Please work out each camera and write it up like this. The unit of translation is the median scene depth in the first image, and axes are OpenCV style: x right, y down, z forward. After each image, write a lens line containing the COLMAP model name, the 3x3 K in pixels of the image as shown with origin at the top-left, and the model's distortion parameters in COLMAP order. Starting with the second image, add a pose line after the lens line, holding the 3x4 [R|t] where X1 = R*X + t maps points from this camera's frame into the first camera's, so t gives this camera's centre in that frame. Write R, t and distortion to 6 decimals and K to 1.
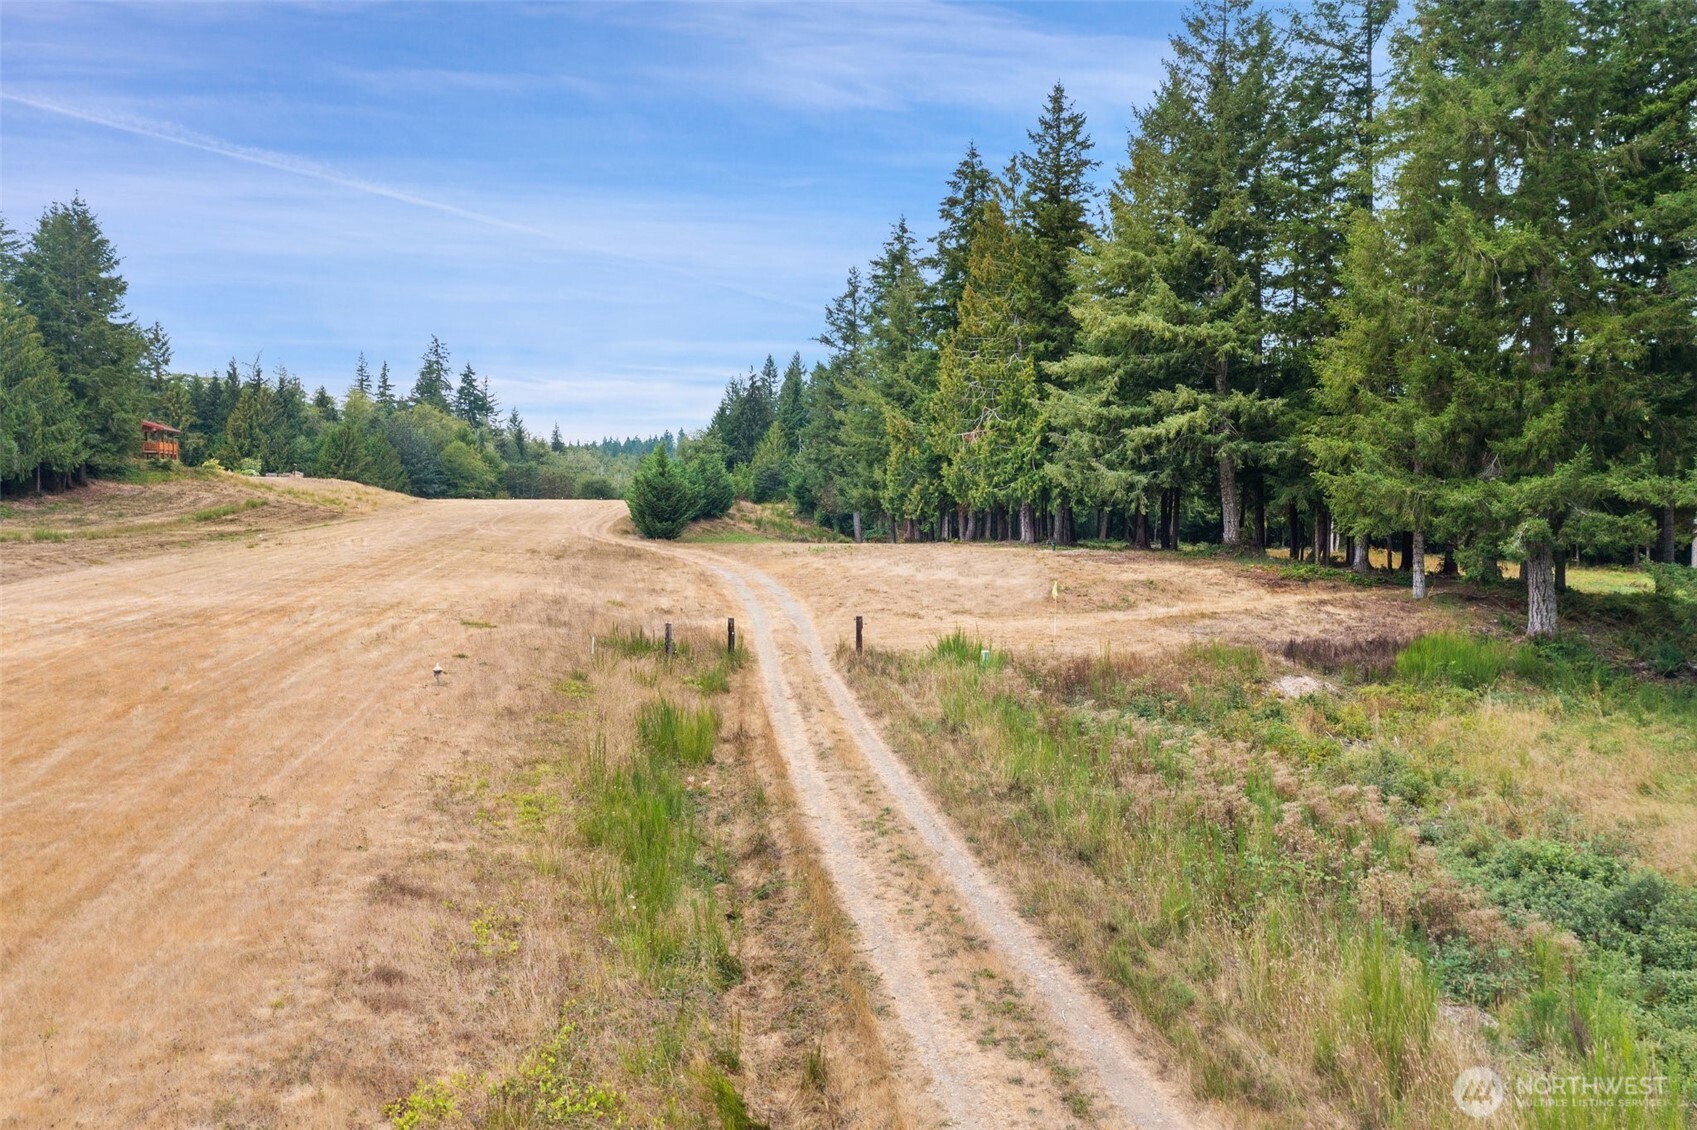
lens RADIAL K [[1357.9, 0, 855.0], [0, 1357.9, 573.9], [0, 0, 1]] dist [-0.004640, -0.034231]
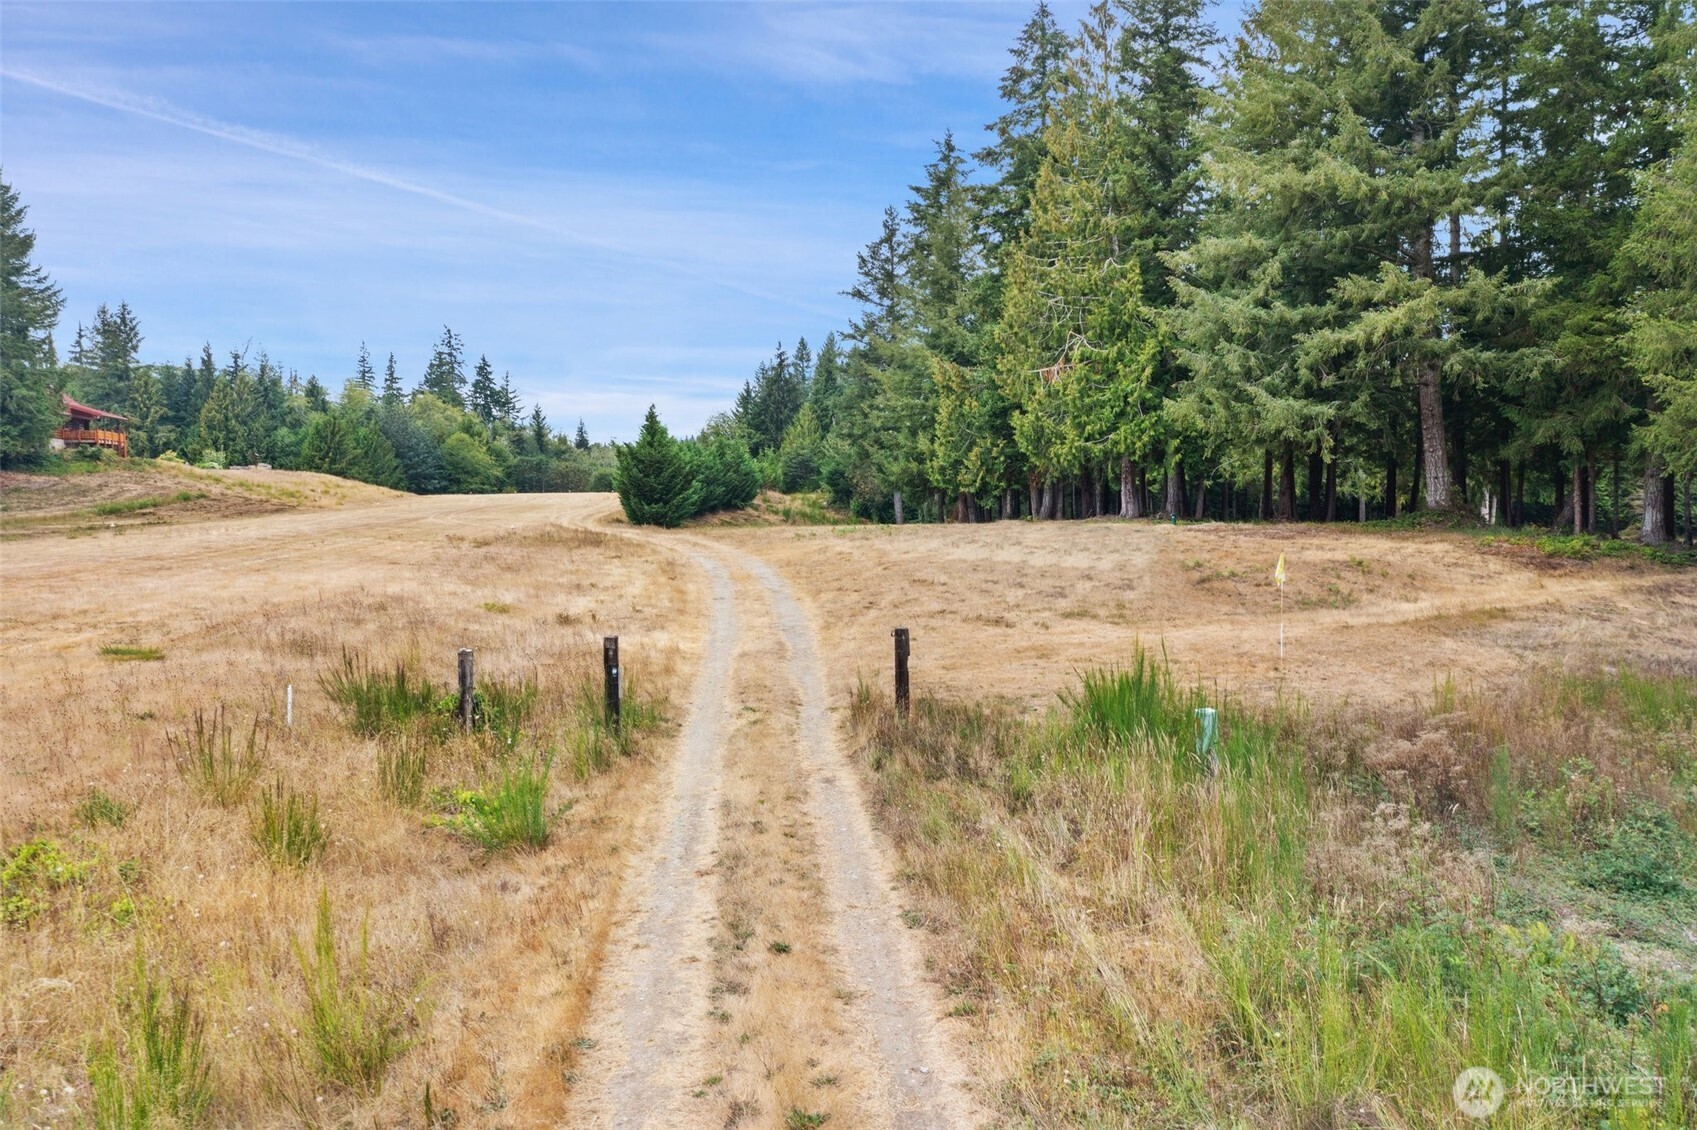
lens RADIAL K [[1357.9, 0, 855.0], [0, 1357.9, 573.9], [0, 0, 1]] dist [-0.004640, -0.034231]
pose [[0.999393, -0.014323, -0.031761, 0.000783], [0.014282, 0.999897, -0.001489, 0.004789], [0.031779, 0.001035, 0.999494, 0.193923]]
